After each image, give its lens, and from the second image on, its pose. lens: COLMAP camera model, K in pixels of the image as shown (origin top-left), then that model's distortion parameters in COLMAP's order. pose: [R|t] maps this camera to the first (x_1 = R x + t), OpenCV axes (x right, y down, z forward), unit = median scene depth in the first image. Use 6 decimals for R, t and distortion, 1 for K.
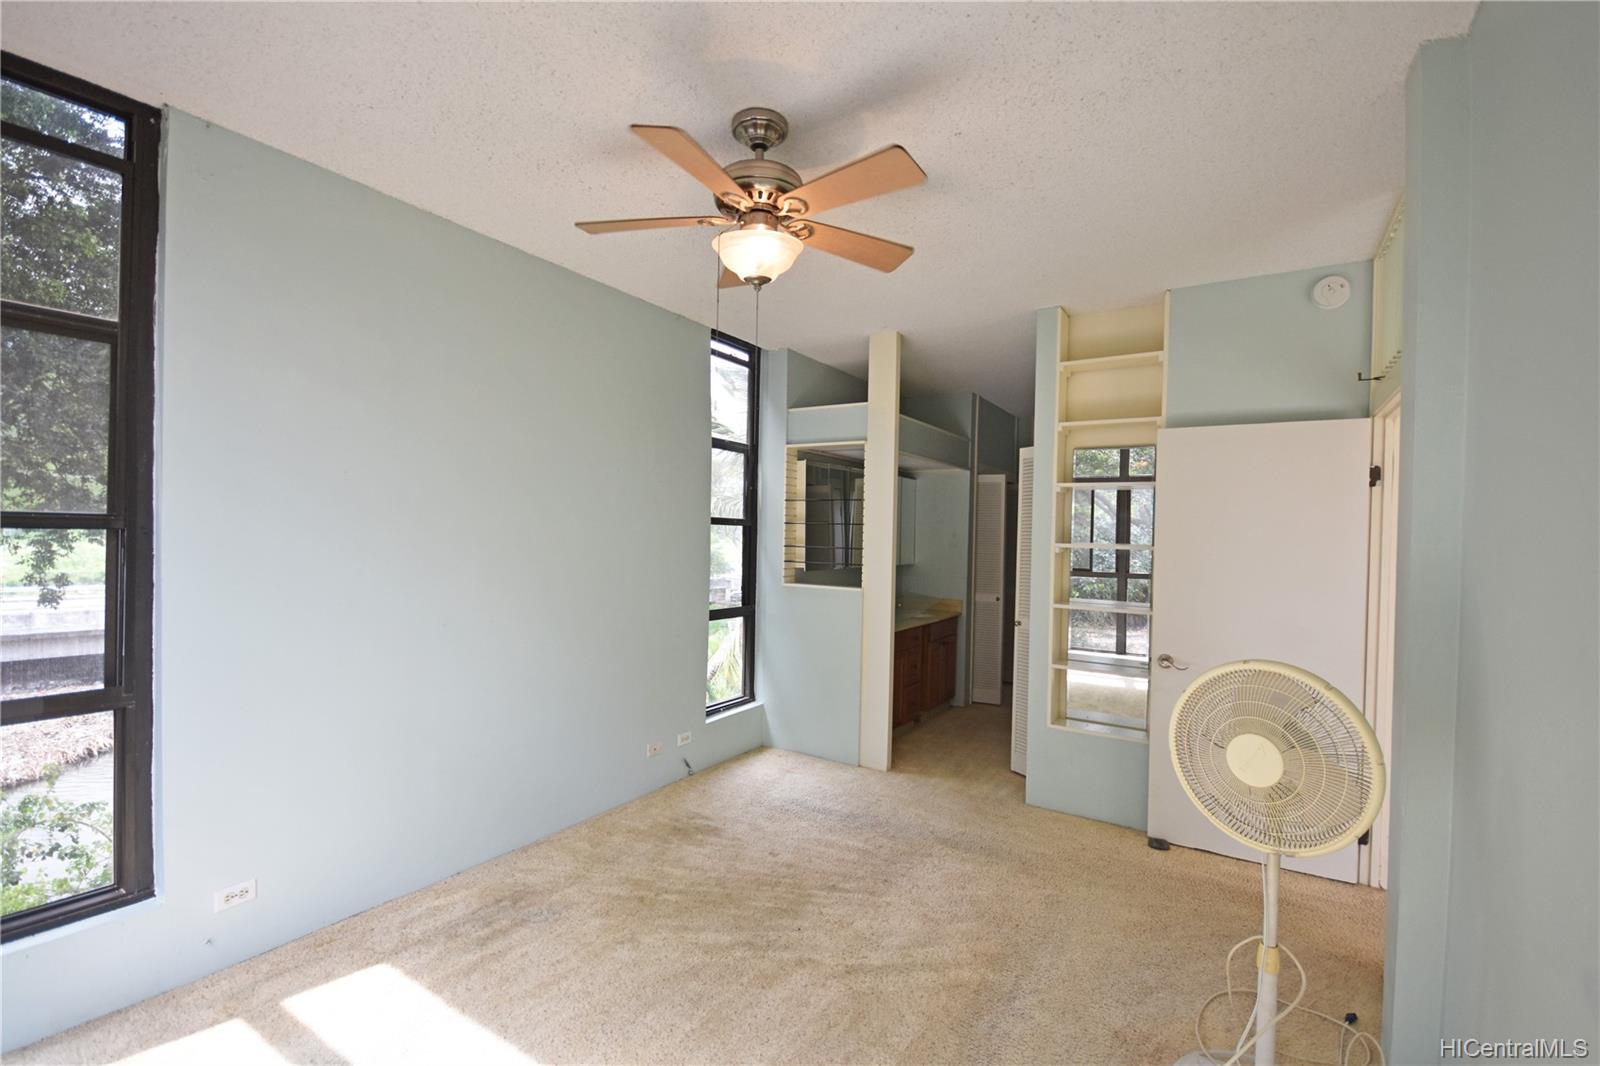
lens RADIAL K [[701.6, 0, 799.8], [0, 701.6, 541.2], [0, 0, 1]] dist [0.002614, -0.005903]
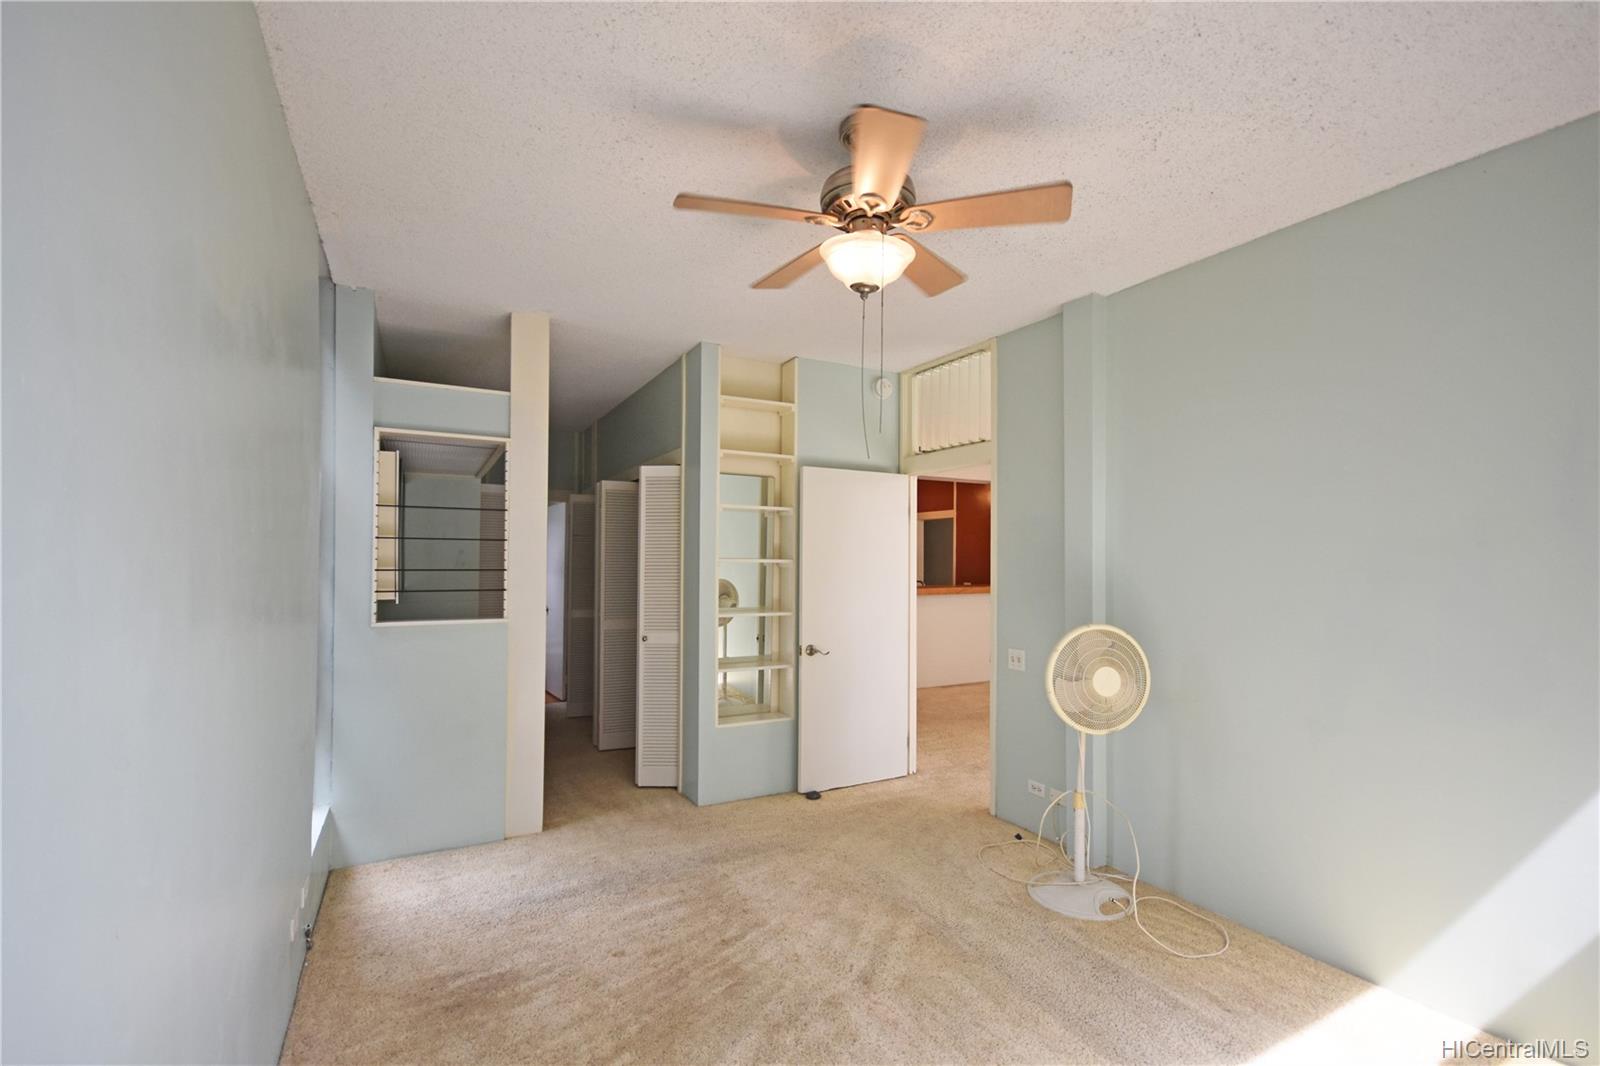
lens RADIAL K [[701.6, 0, 801.9], [0, 701.6, 540.9], [0, 0, 1]] dist [0.002614, -0.005903]
pose [[0.481231, 0.002618, 0.876590, -0.589092], [0.013628, 0.999852, -0.010468, -0.012364], [-0.876488, 0.016984, 0.481124, 0.392288]]
